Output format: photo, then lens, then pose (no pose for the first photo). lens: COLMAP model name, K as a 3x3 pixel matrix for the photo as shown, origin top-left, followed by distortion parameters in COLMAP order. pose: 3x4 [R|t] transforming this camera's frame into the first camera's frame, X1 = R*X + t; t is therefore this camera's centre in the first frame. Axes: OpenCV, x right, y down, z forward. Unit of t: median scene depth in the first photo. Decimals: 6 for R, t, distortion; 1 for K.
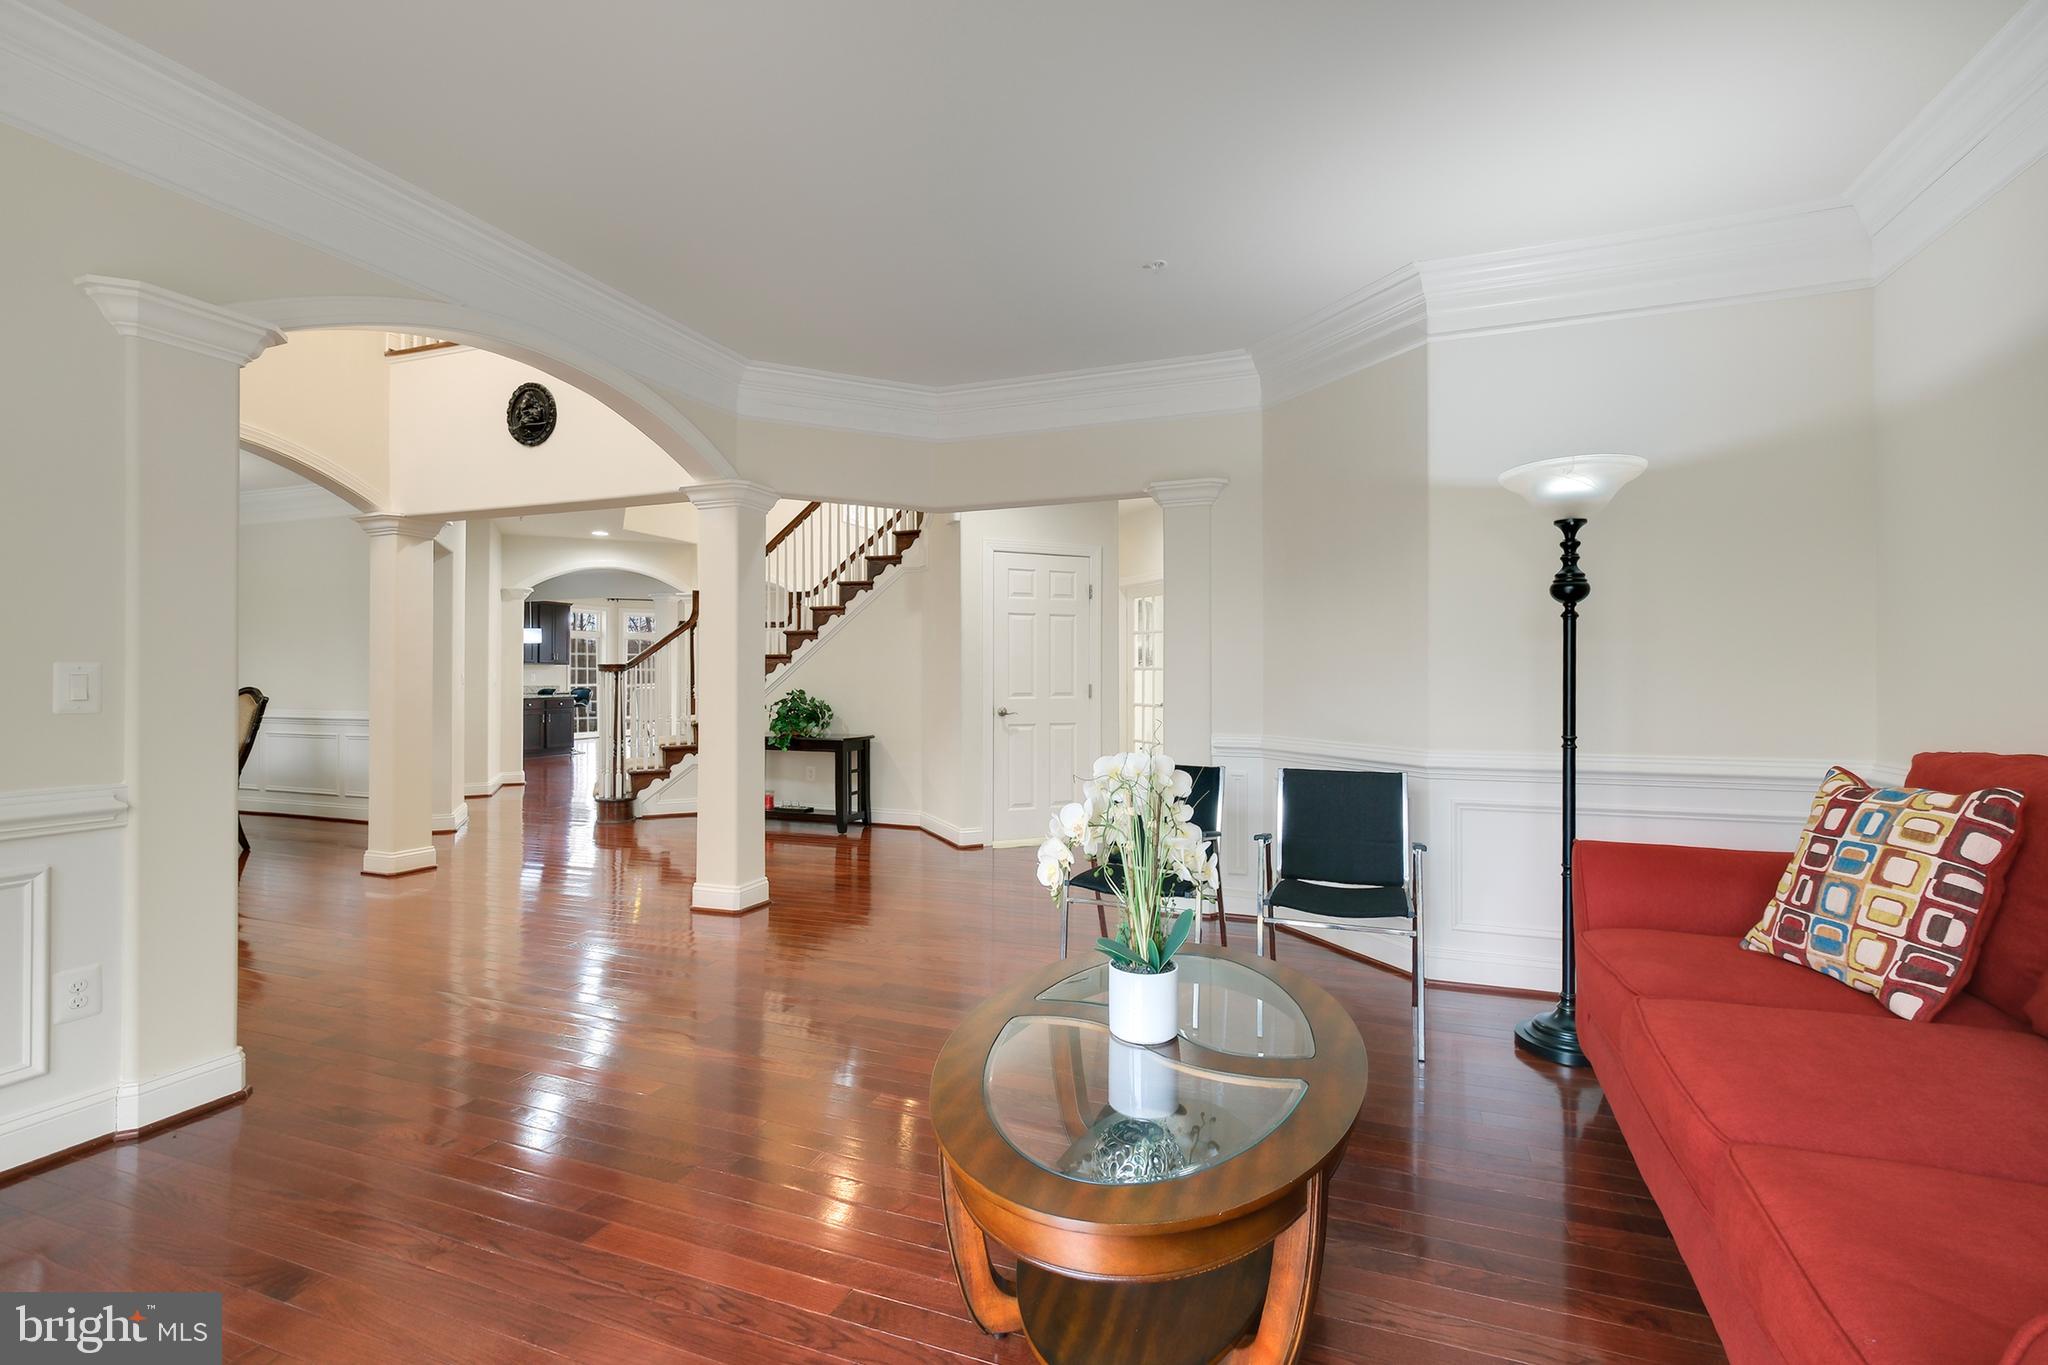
lens RADIAL K [[926.4, 0, 1032.9], [0, 926.4, 660.1], [0, 0, 1]] dist [0.003932, -0.000029]
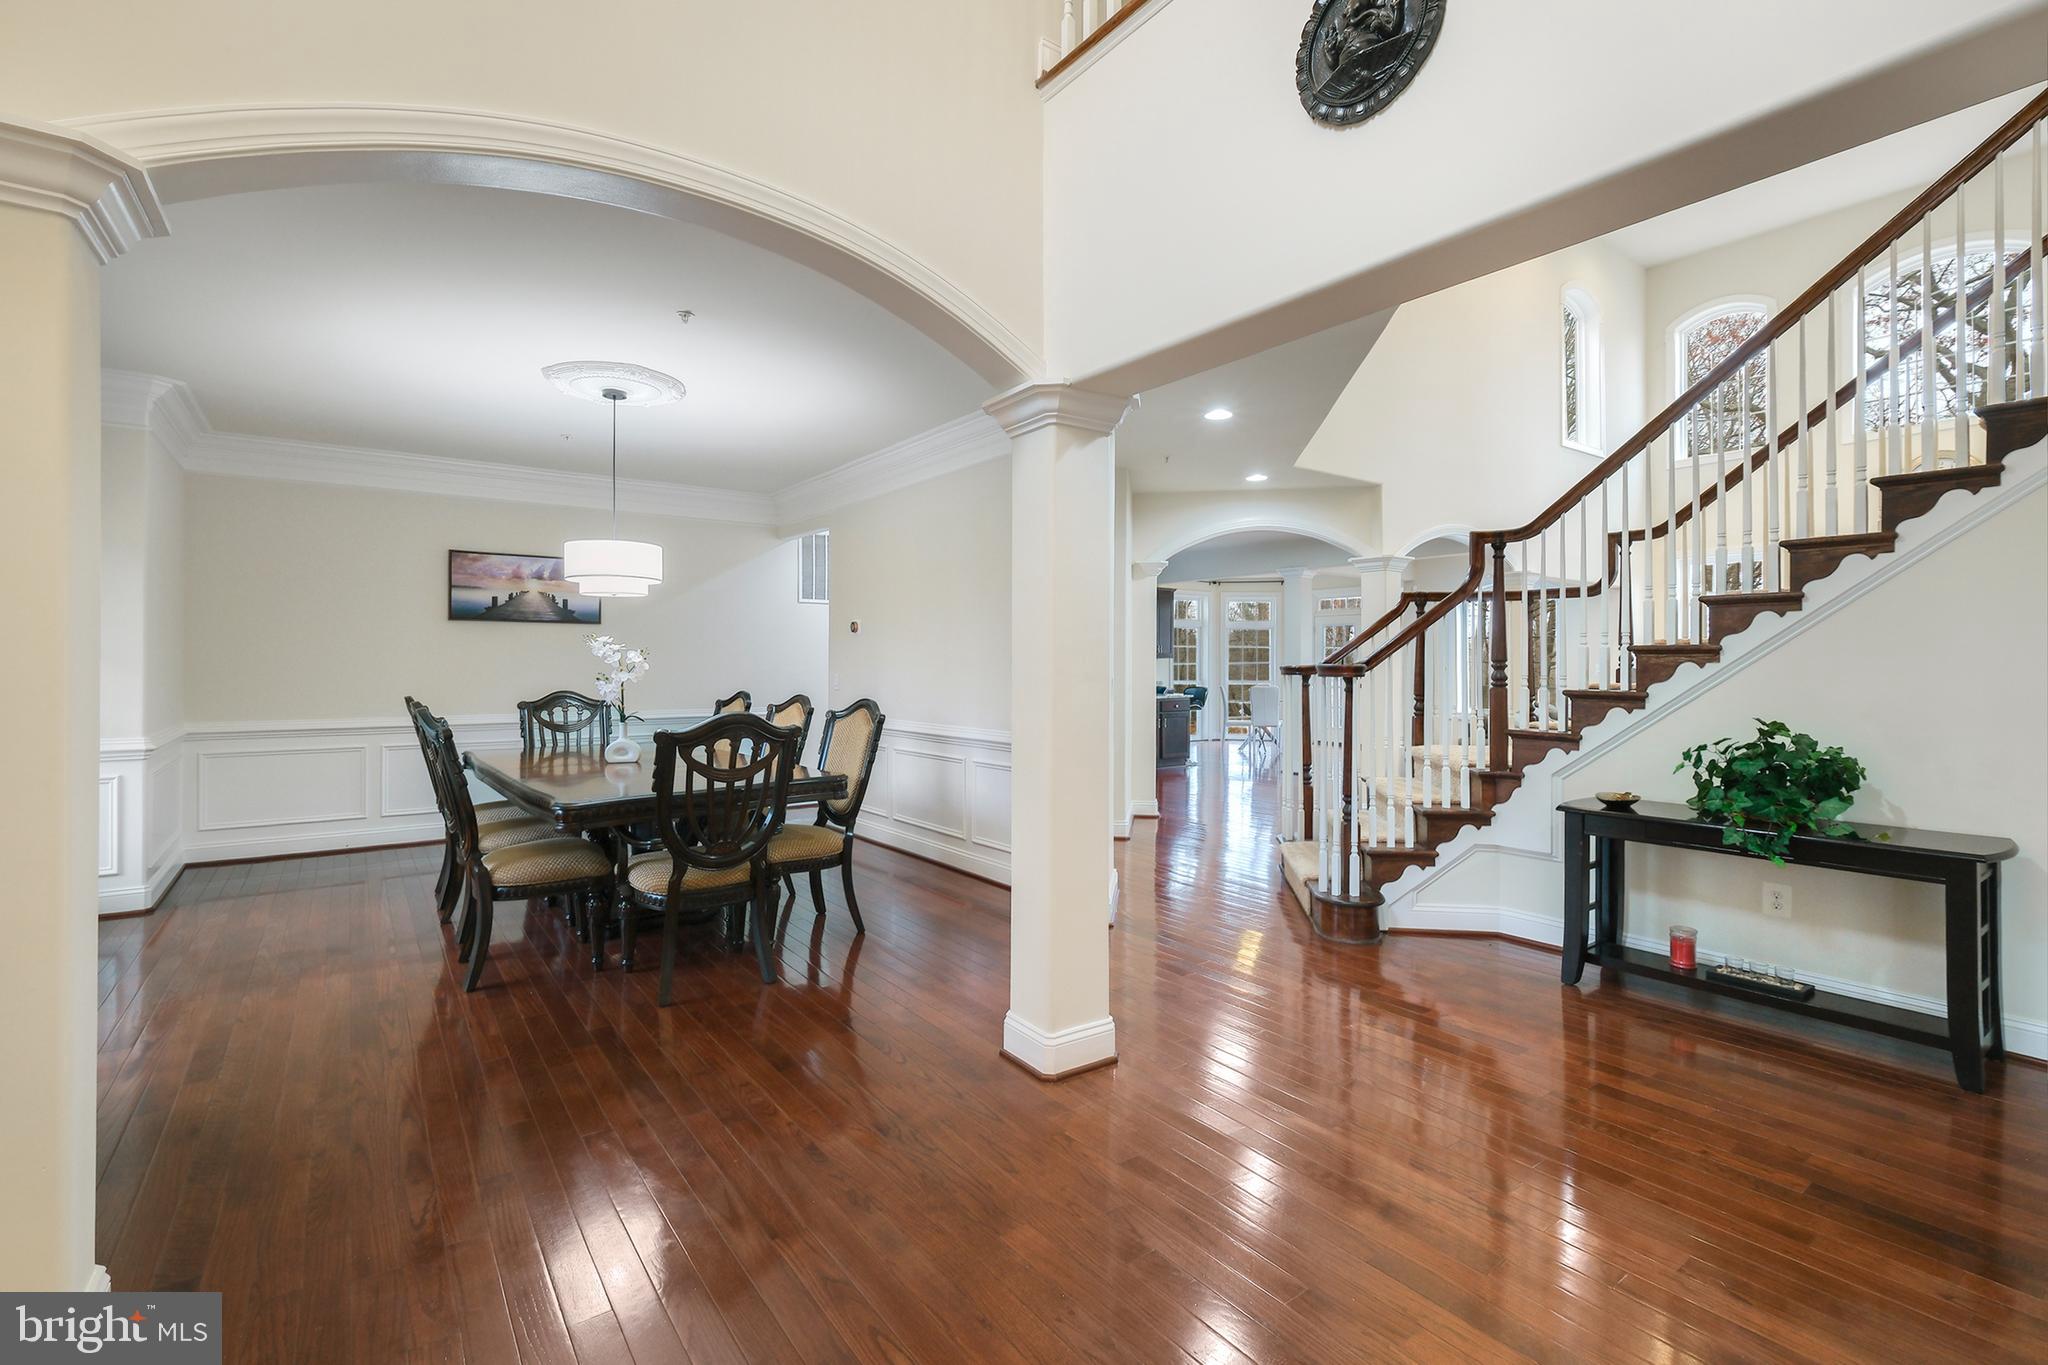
lens RADIAL K [[926.4, 0, 1032.9], [0, 926.4, 660.1], [0, 0, 1]] dist [0.003932, -0.000029]
pose [[0.845753, -0.002861, -0.533568, -0.303924], [0.008810, 0.999924, 0.008603, -0.005721], [0.533503, -0.011977, 0.845714, 0.400557]]
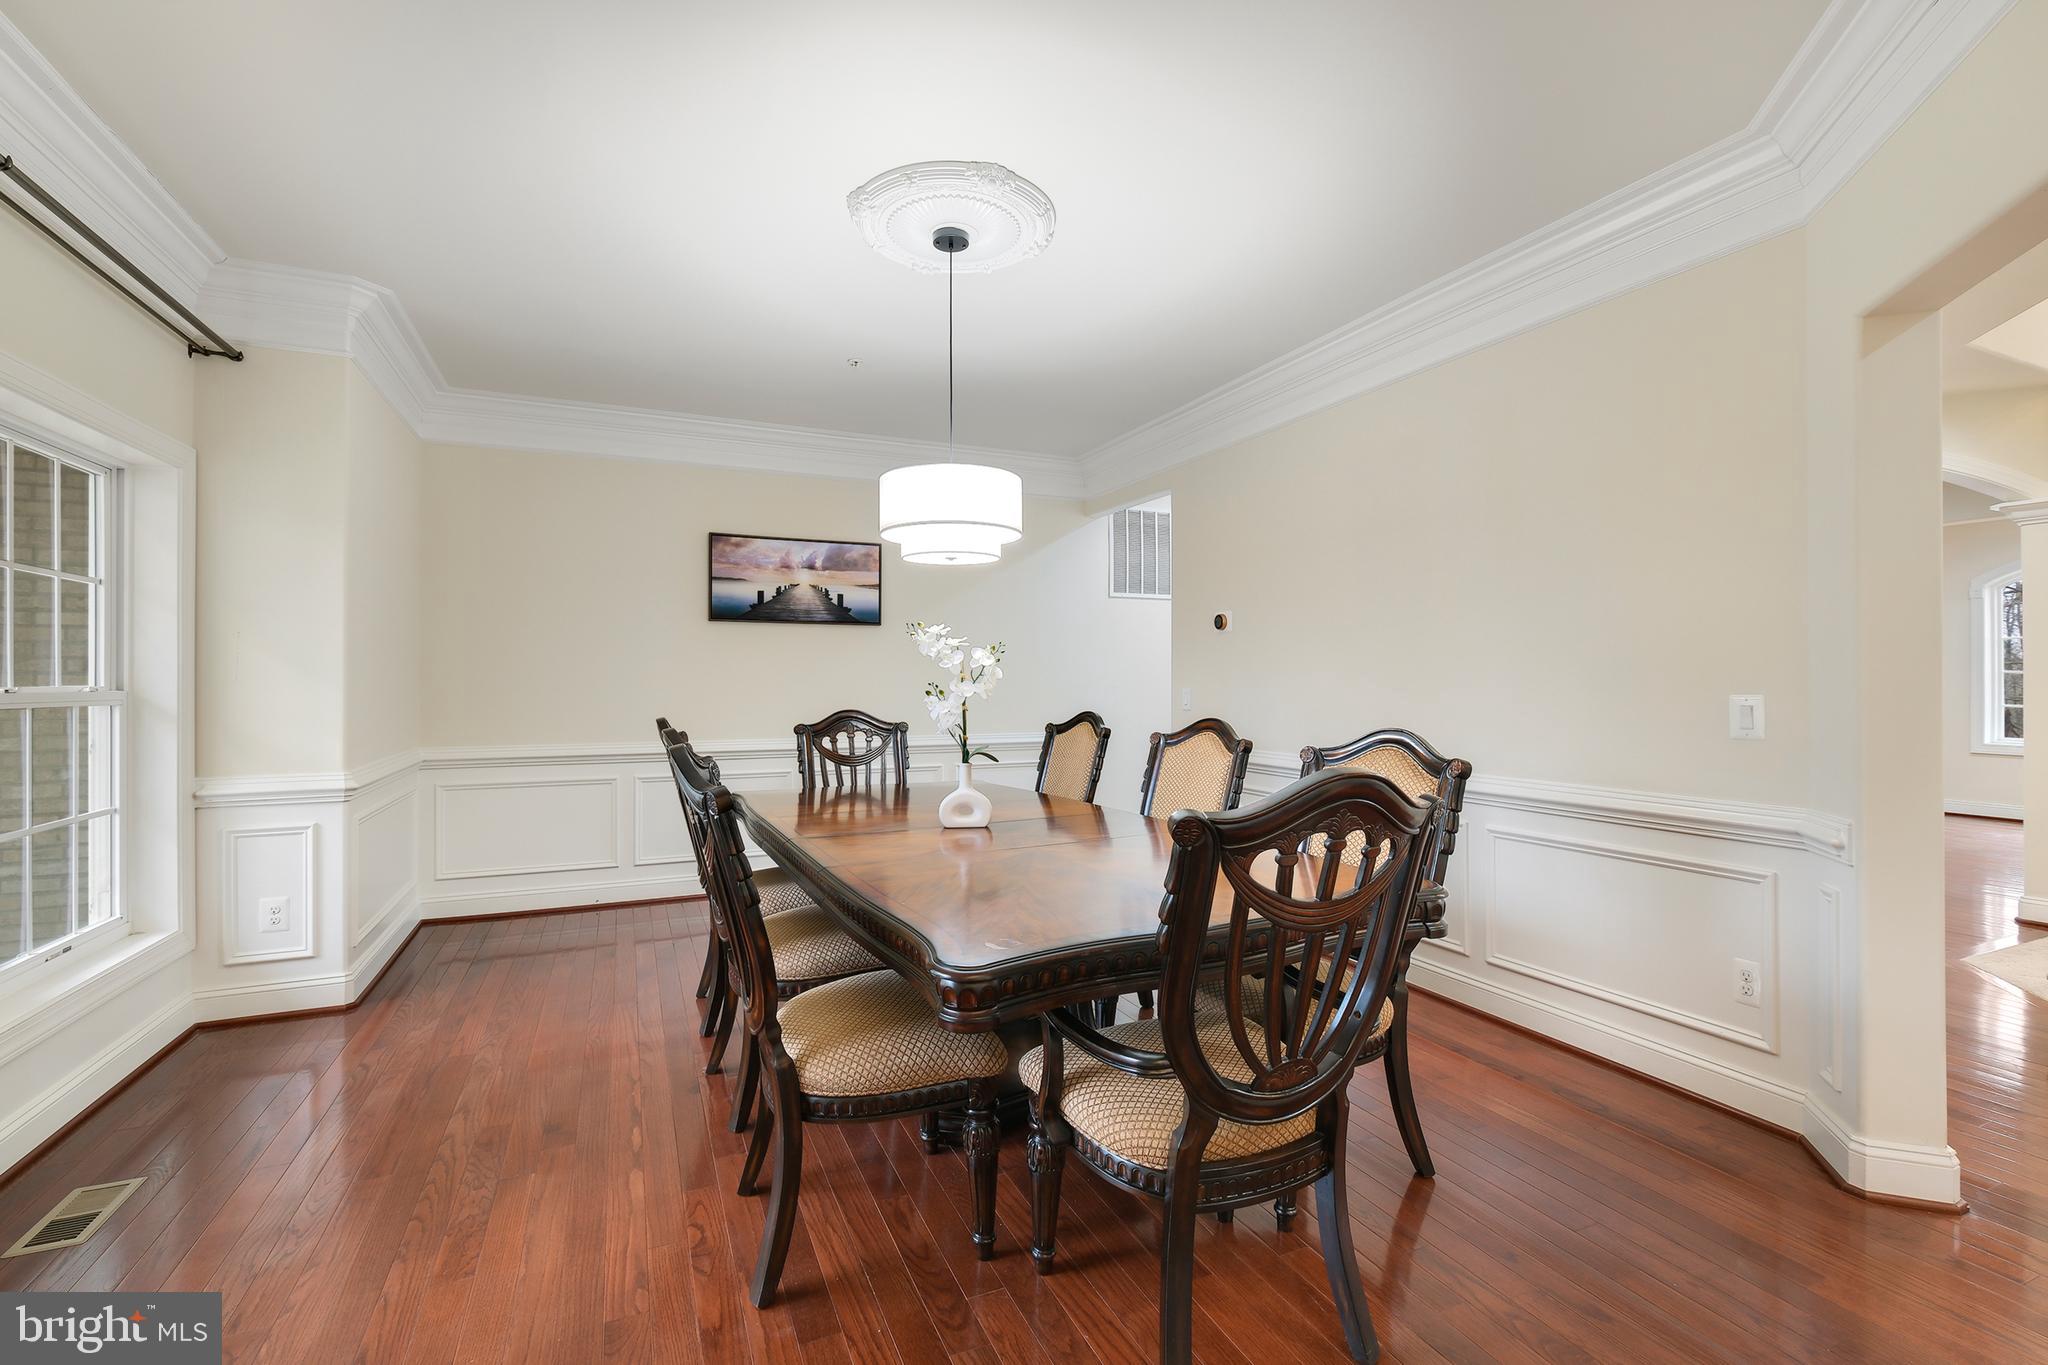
lens RADIAL K [[911.8, 0, 1029.3], [0, 911.8, 676.9], [0, 0, 1]] dist [0.000202, -0.000168]
pose [[0.711332, -0.005964, -0.702831, -0.782672], [0.013348, 0.999898, 0.005025, 0.006689], [0.702730, -0.012956, 0.711339, 0.618471]]
